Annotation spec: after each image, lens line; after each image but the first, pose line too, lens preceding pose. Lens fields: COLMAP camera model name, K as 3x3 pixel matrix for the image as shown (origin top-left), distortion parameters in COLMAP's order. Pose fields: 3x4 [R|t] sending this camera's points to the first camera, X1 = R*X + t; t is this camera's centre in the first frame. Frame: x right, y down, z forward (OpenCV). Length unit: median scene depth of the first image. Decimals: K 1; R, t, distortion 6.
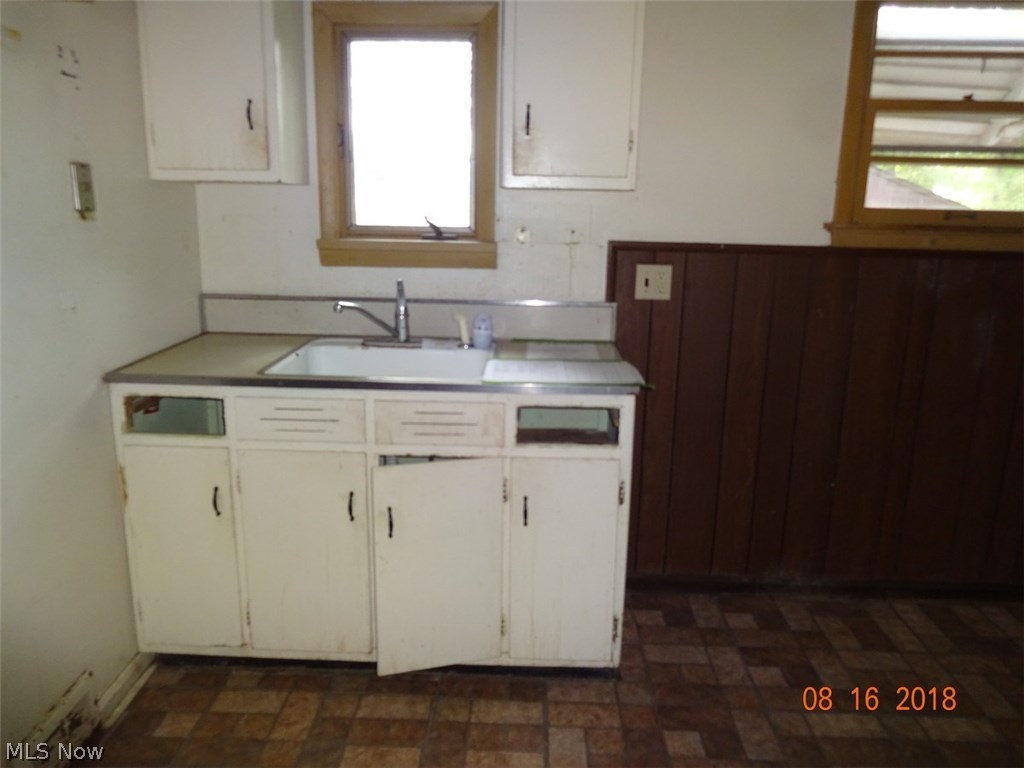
lens RADIAL K [[758.6, 0, 512.0], [0, 758.6, 384.0], [0, 0, 1]] dist [-0.004237, -0.006483]
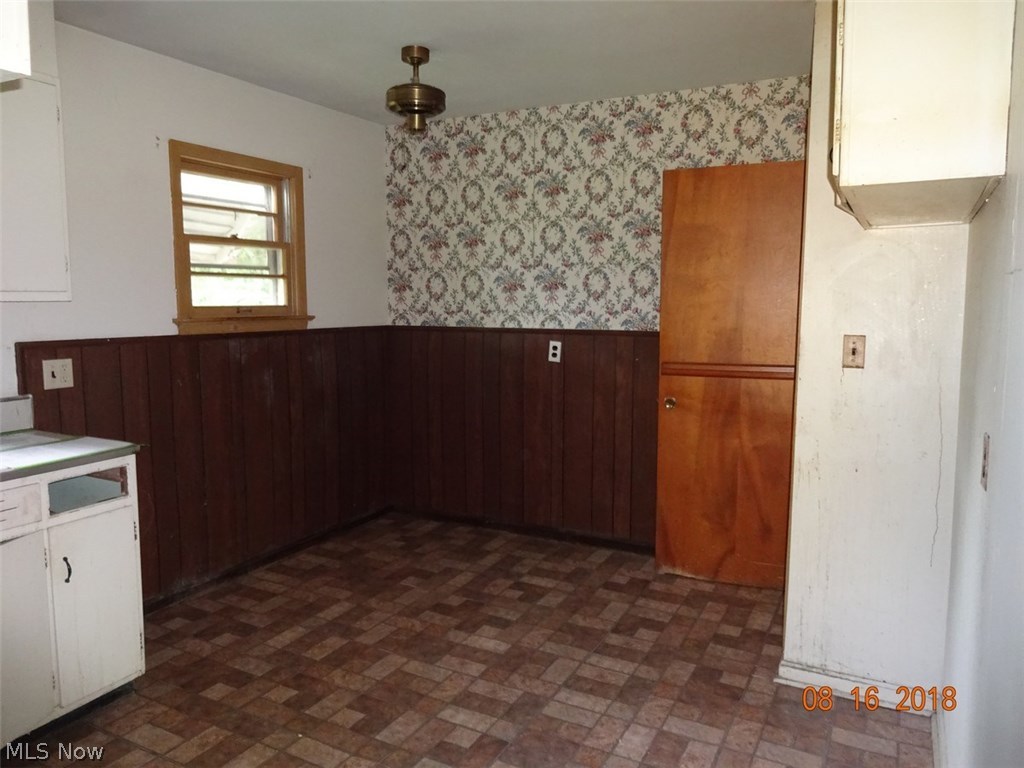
lens RADIAL K [[743.0, 0, 512.0], [0, 743.0, 384.0], [0, 0, 1]] dist [0.003635, 0.000700]
pose [[0.442555, -0.122753, 0.888300, -0.546528], [0.209160, 0.977394, 0.030860, -0.005535], [-0.872008, 0.172139, 0.458226, -0.157066]]
